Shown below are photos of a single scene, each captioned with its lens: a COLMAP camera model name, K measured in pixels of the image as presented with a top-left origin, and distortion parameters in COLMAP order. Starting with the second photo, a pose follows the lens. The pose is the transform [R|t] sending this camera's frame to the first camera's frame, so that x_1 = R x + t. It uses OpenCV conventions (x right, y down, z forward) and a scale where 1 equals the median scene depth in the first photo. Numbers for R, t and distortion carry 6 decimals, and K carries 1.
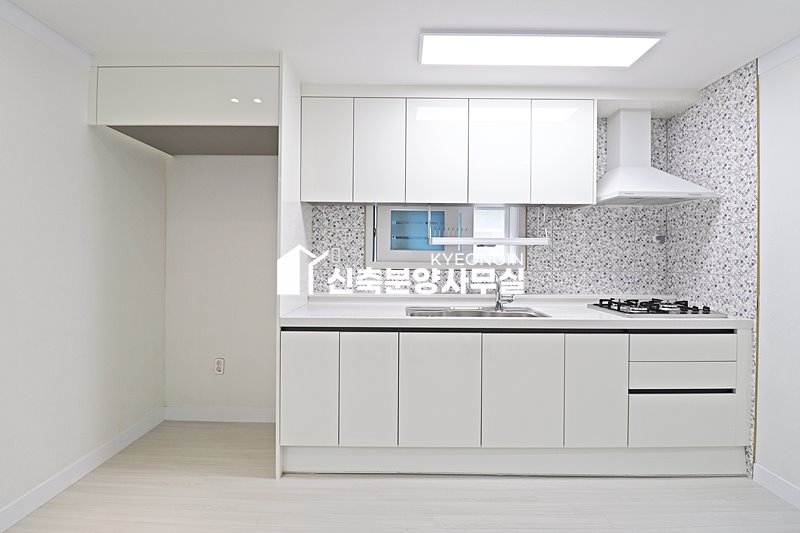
lens RADIAL K [[367.9, 0, 402.7], [0, 367.9, 261.6], [0, 0, 1]] dist [0.000363, -0.012887]
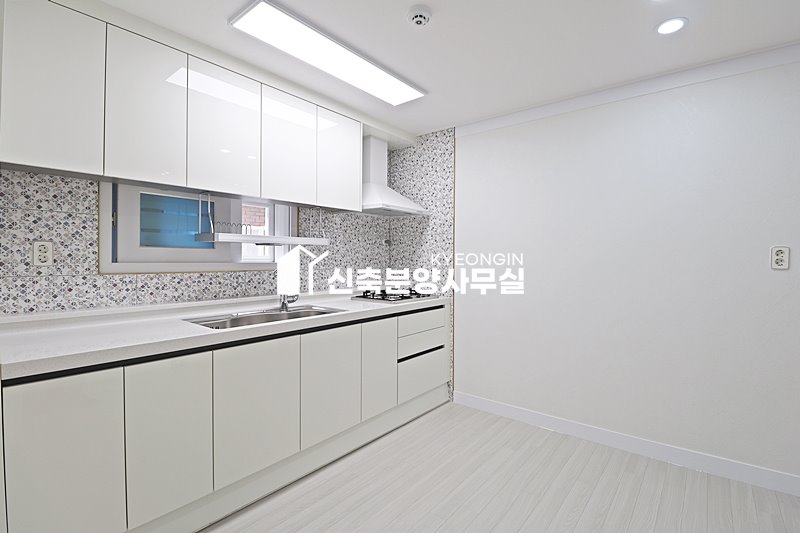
lens RADIAL K [[367.9, 0, 402.7], [0, 367.9, 261.6], [0, 0, 1]] dist [0.000363, -0.012887]
pose [[0.633575, -0.011063, 0.773602, -0.292778], [0.008189, 0.999938, 0.007594, -0.003349], [-0.773638, 0.001523, 0.633626, 0.141068]]
